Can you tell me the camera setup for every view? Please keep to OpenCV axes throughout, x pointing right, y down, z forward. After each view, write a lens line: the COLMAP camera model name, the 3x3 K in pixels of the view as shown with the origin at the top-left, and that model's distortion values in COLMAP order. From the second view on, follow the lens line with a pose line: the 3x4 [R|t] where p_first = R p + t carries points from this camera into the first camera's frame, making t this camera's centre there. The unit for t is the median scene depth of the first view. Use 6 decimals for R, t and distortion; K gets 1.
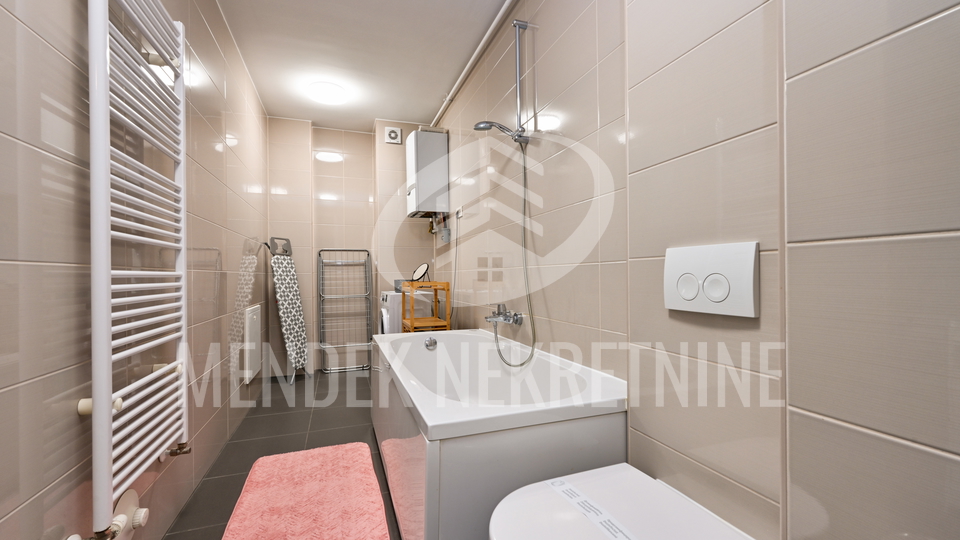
lens RADIAL K [[390.8, 0, 480.8], [0, 390.8, 274.3], [0, 0, 1]] dist [0.001871, 0.000143]
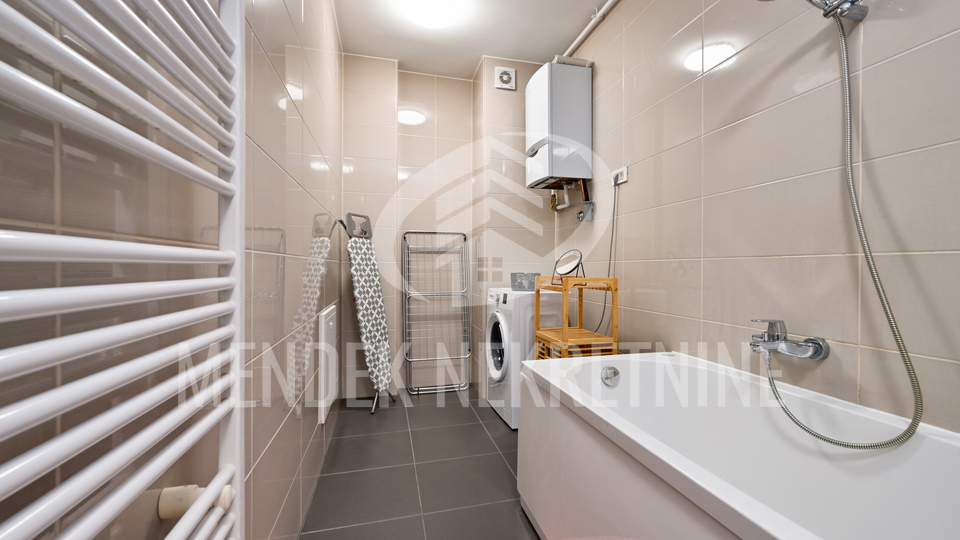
lens RADIAL K [[408.3, 0, 504.3], [0, 408.3, 268.3], [0, 0, 1]] dist [-0.001824, -0.000077]
pose [[0.997910, 0.013714, -0.063143, -0.190971], [-0.013445, 0.999899, 0.004695, 0.002316], [0.063201, -0.003836, 0.997993, 0.248315]]
